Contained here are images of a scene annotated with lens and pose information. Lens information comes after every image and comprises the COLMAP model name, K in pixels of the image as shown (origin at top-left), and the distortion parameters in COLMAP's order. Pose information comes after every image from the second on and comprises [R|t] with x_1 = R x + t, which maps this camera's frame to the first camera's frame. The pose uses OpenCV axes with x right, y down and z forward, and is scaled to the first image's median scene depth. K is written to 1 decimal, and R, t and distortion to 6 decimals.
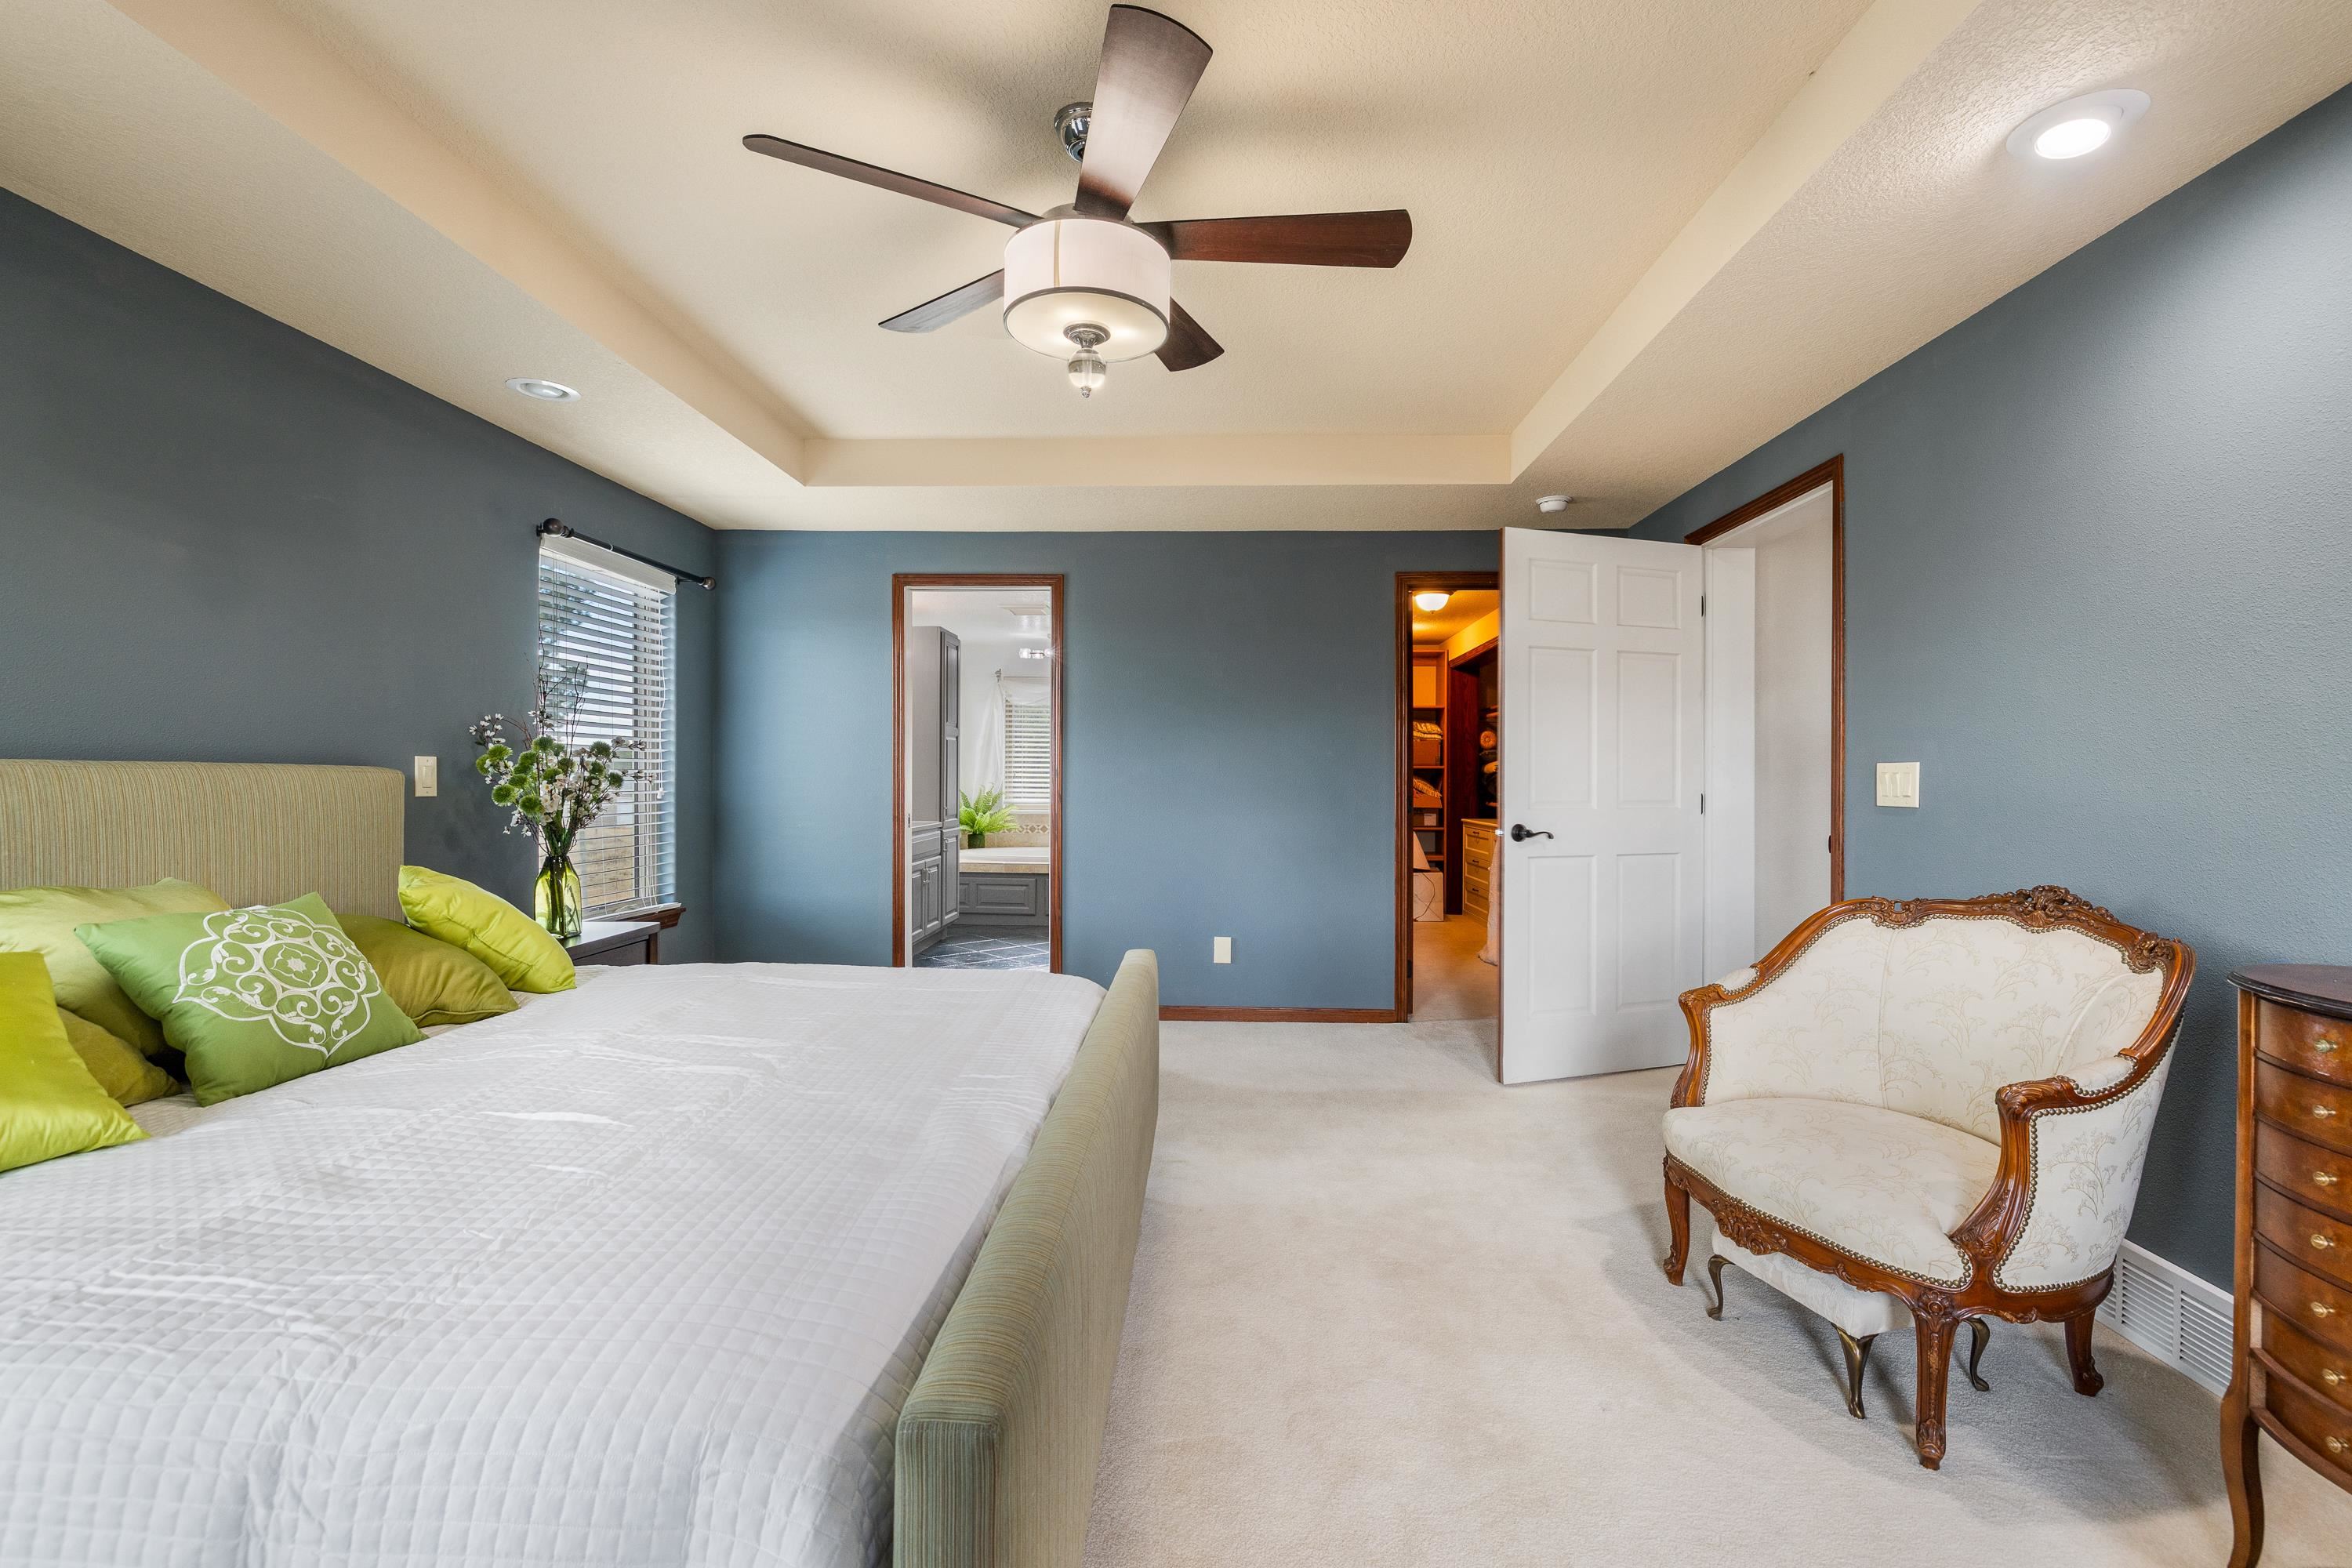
lens RADIAL K [[1023.0, 0, 1174.3], [0, 1023.0, 783.4], [0, 0, 1]] dist [-0.000307, 0.000231]
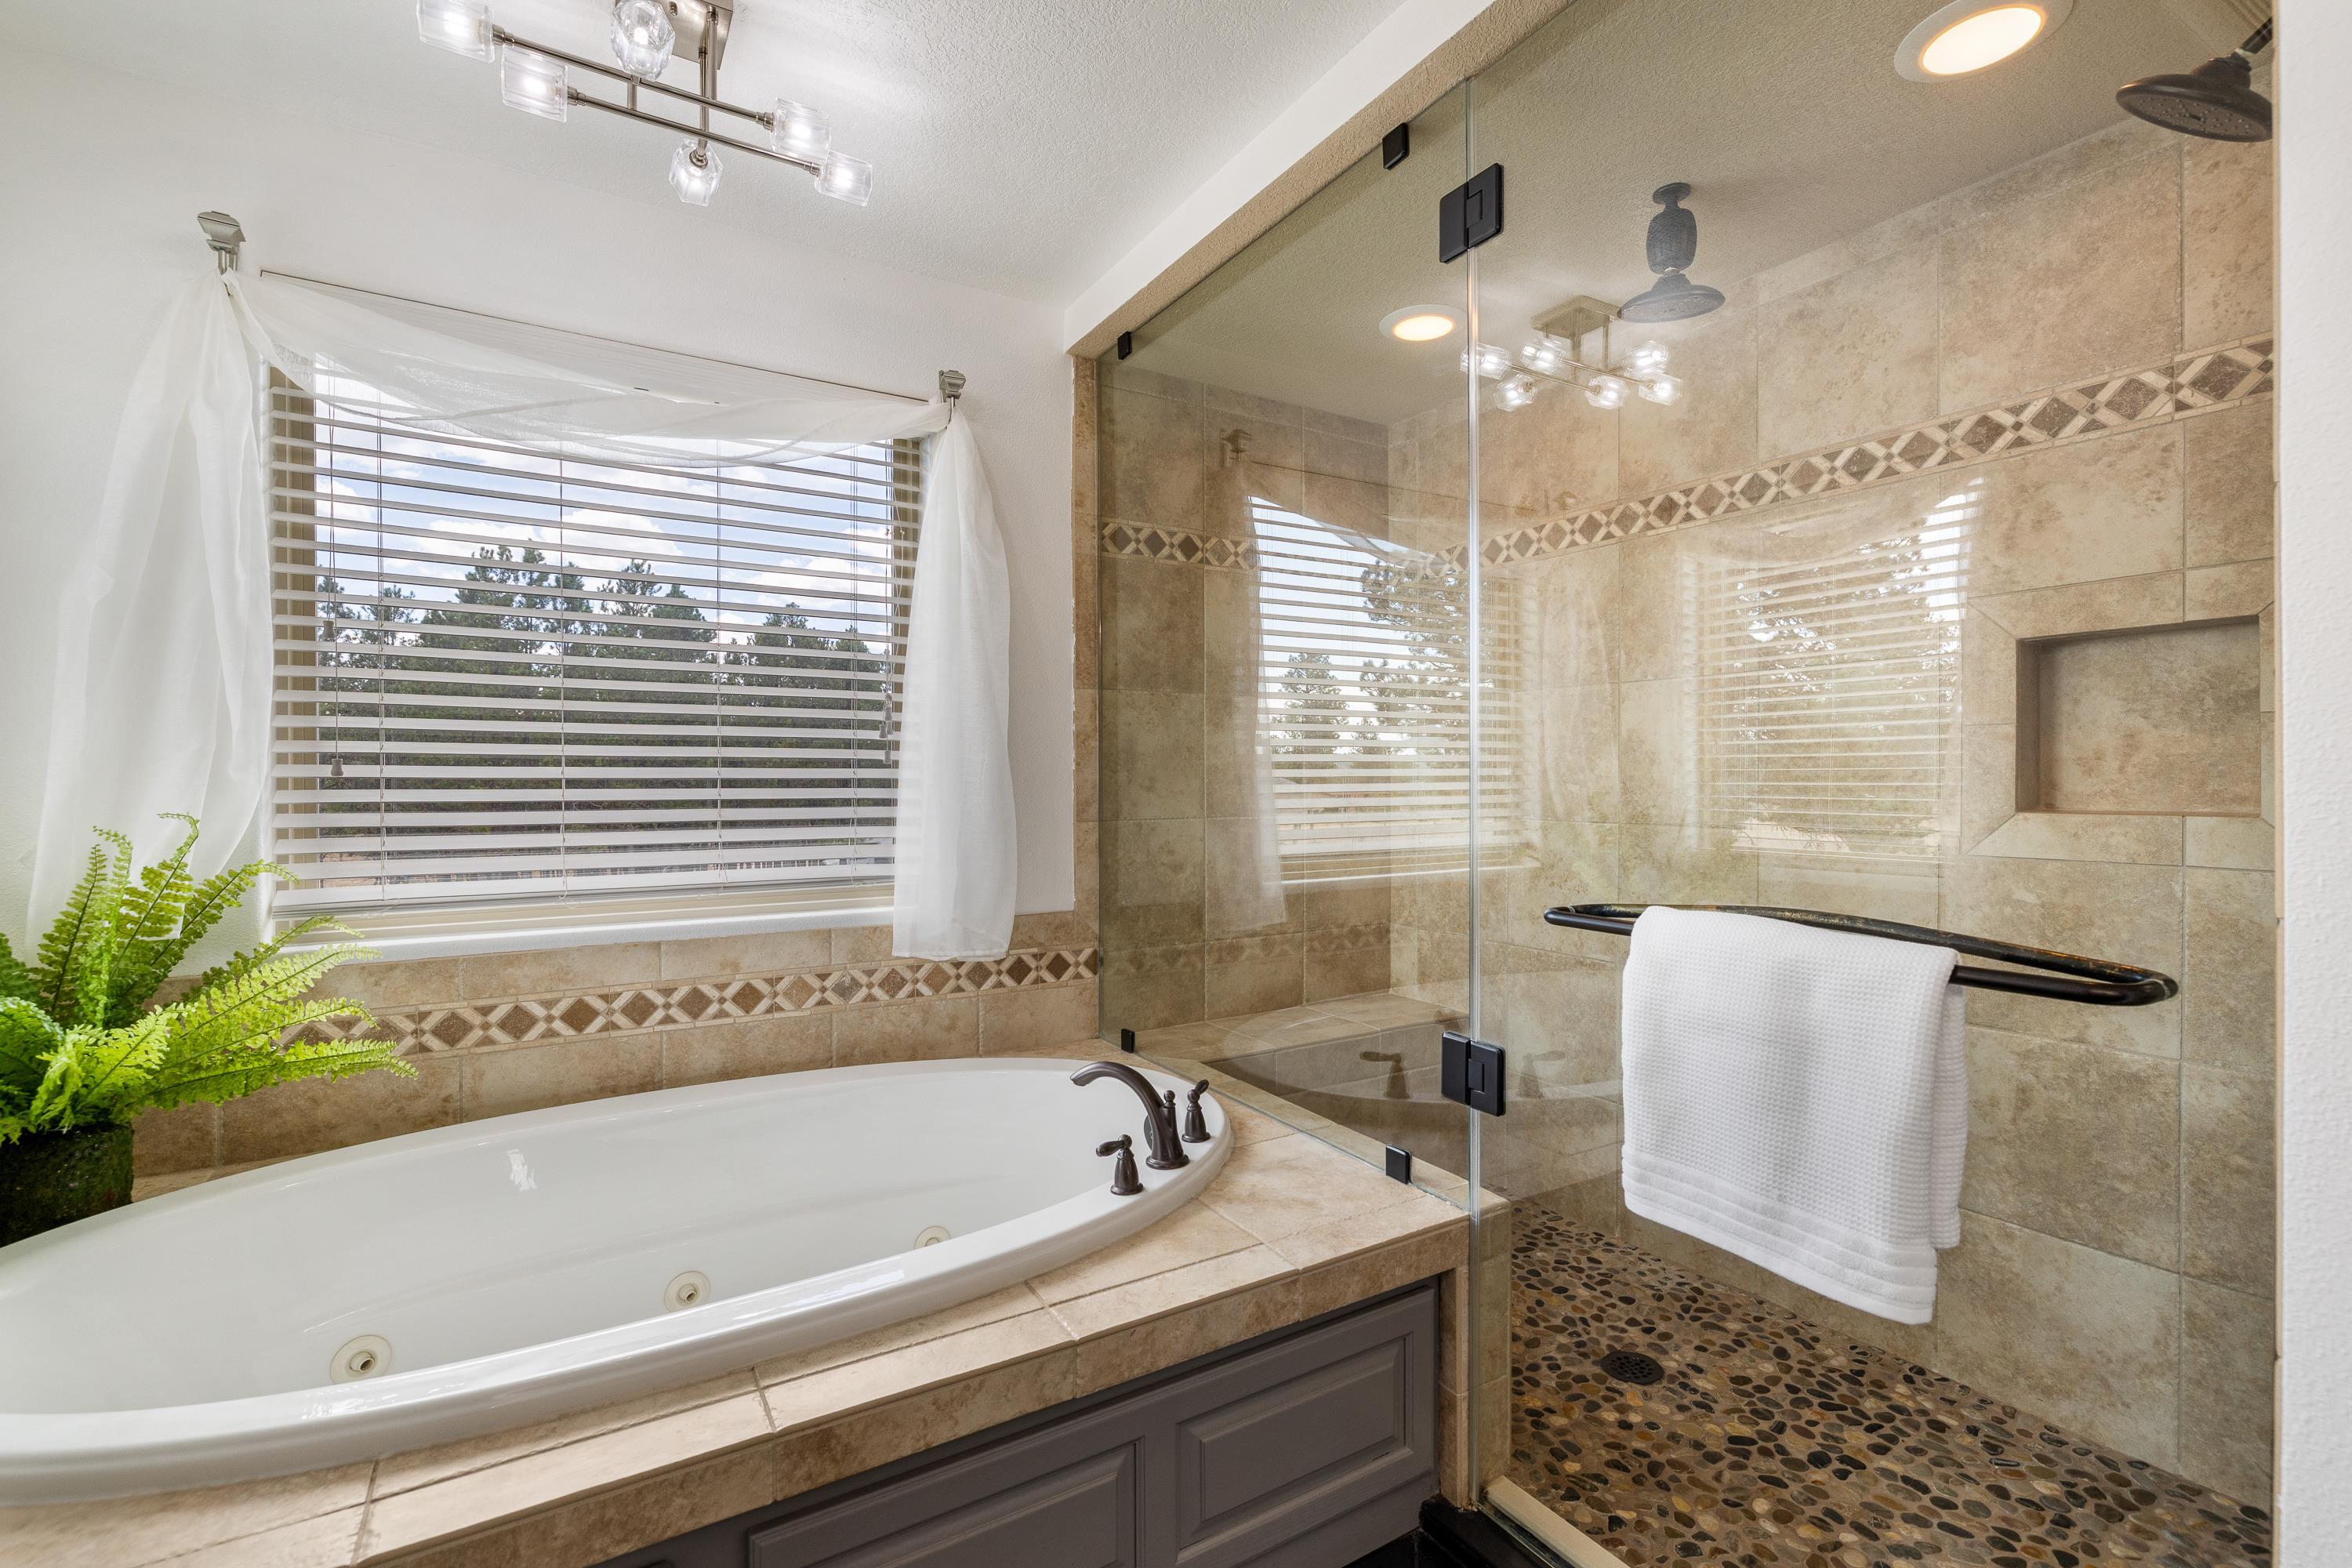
lens RADIAL K [[1023.0, 0, 1180.8], [0, 1023.0, 785.8], [0, 0, 1]] dist [-0.000307, 0.000231]
pose [[0.826736, -0.010189, 0.562498, -0.137483], [0.003842, 0.999915, 0.012465, -0.007443], [-0.562577, -0.008144, 0.826705, 0.770170]]
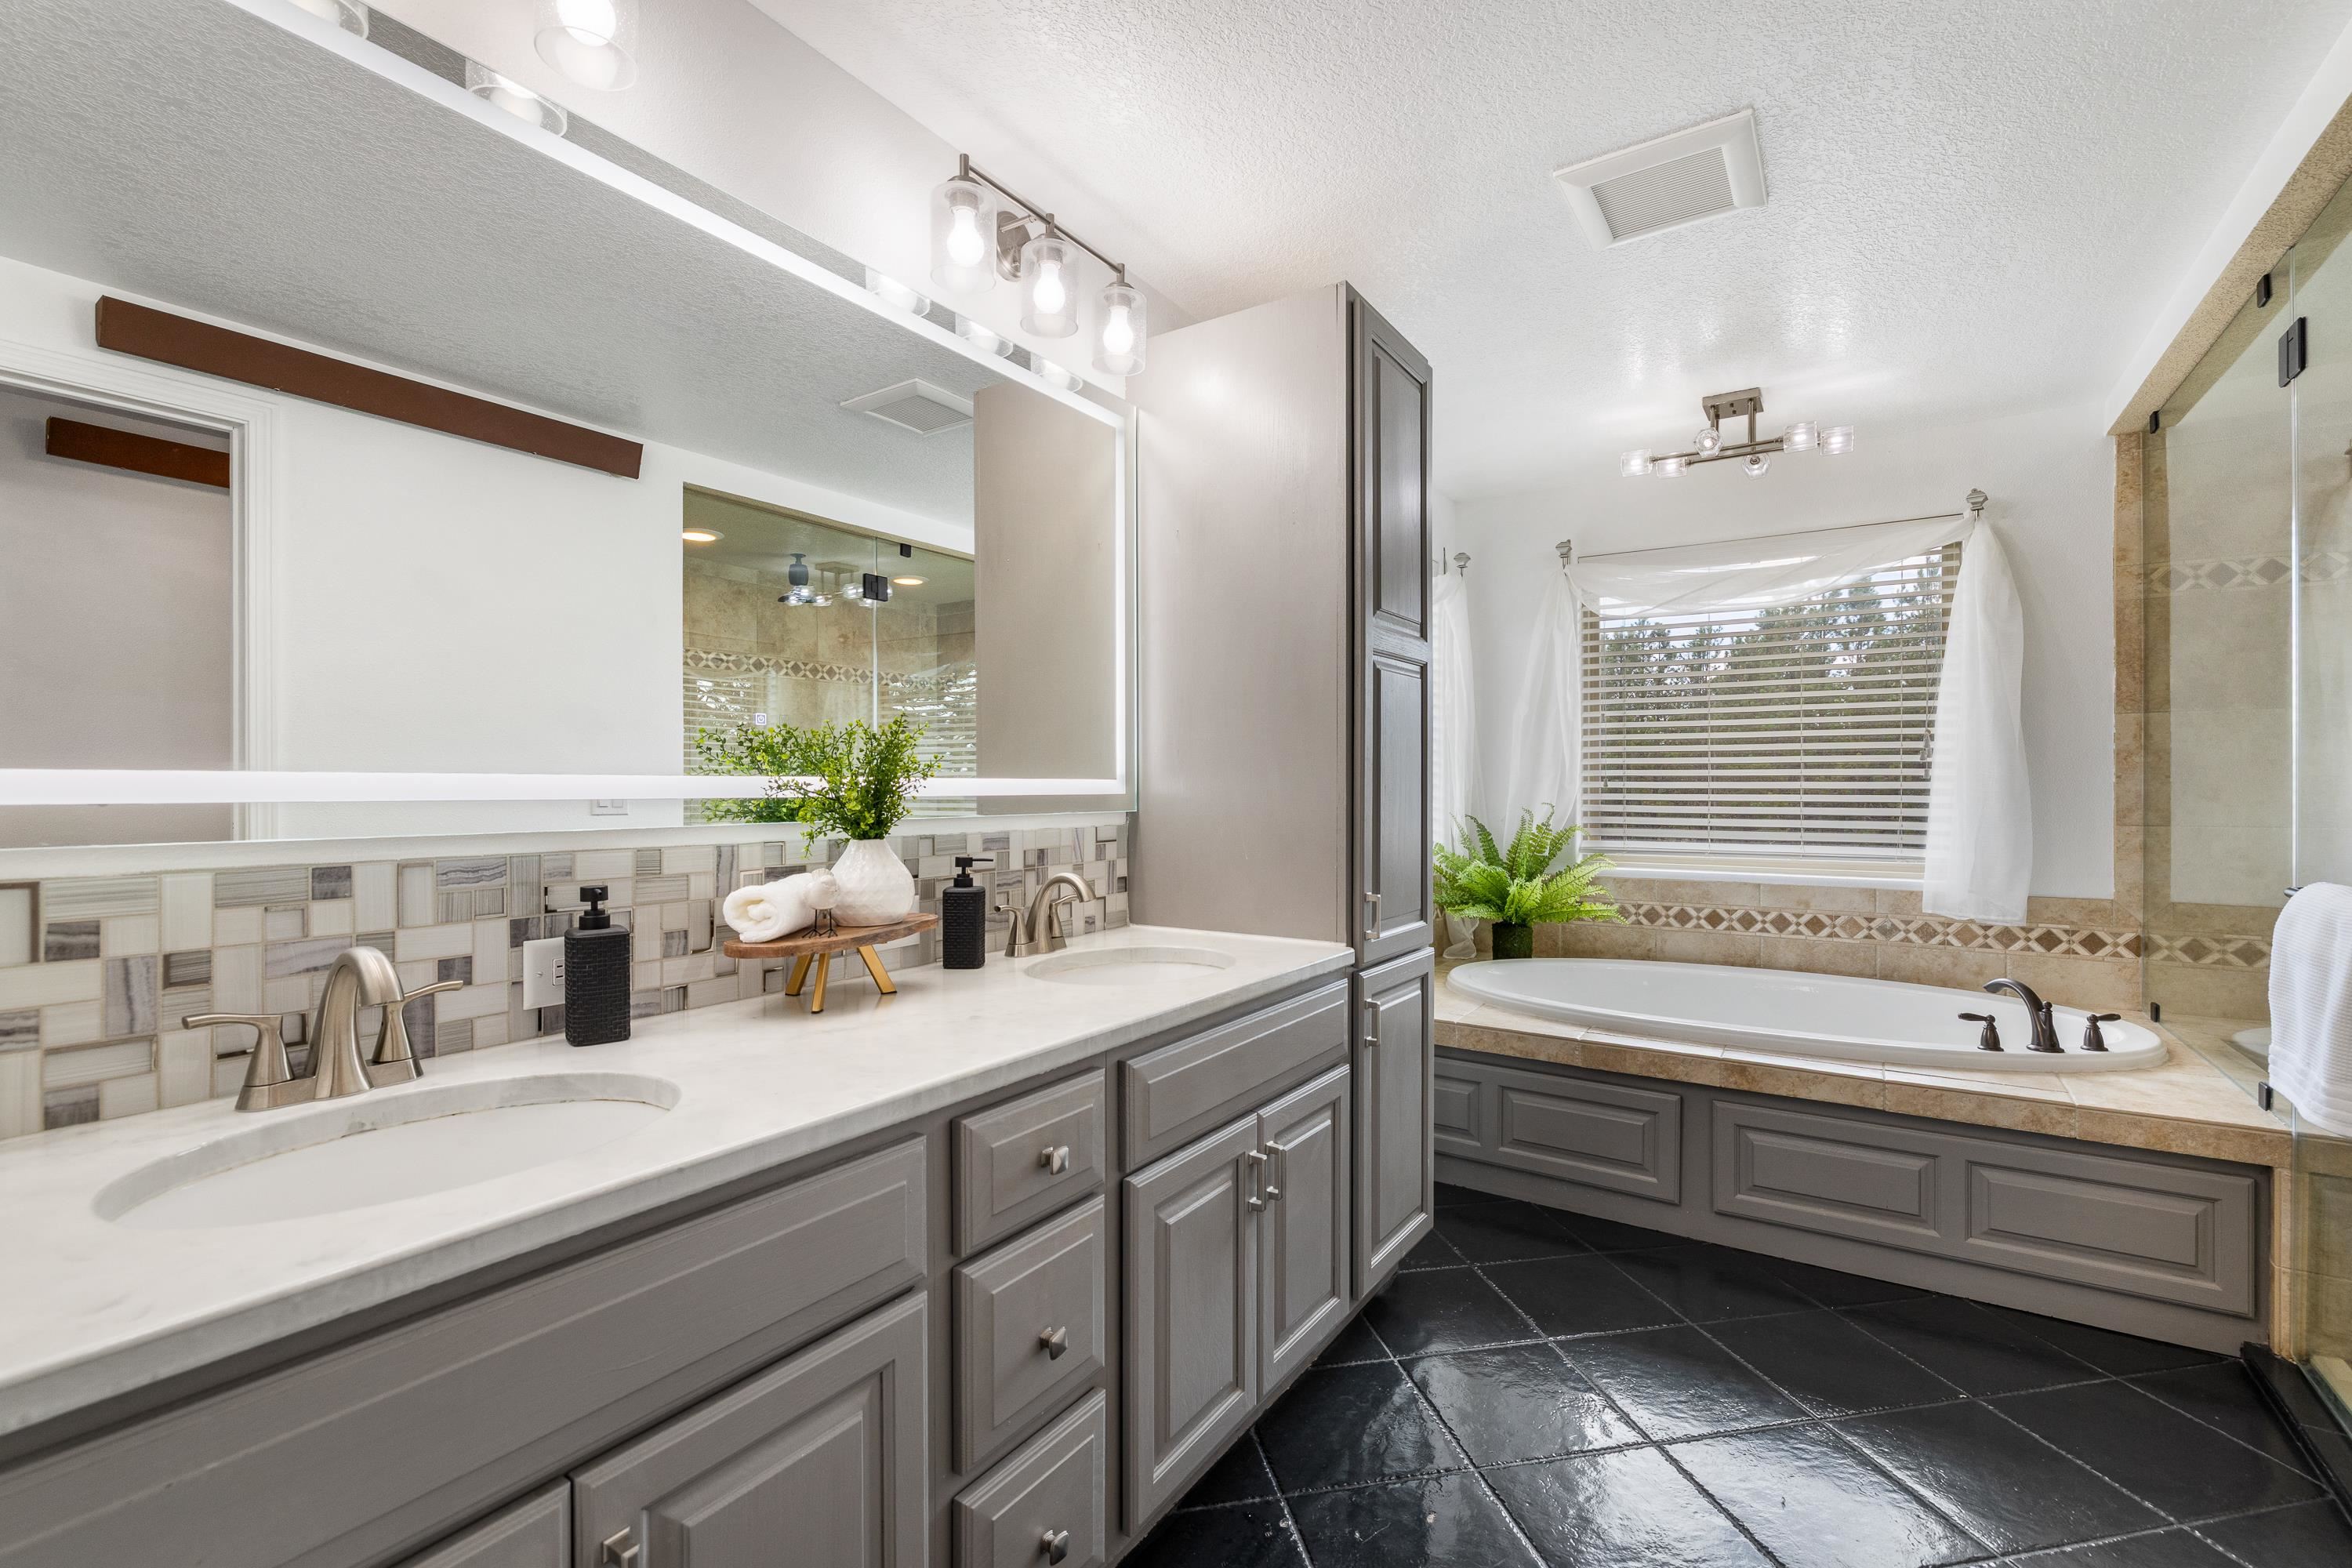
lens RADIAL K [[1023.0, 0, 1180.1], [0, 1023.0, 790.4], [0, 0, 1]] dist [-0.000307, 0.000231]
pose [[0.854808, -0.003577, -0.518931, -0.090773], [0.005491, 0.999983, 0.002152, -0.008064], [0.518915, -0.004689, 0.854813, 0.569133]]
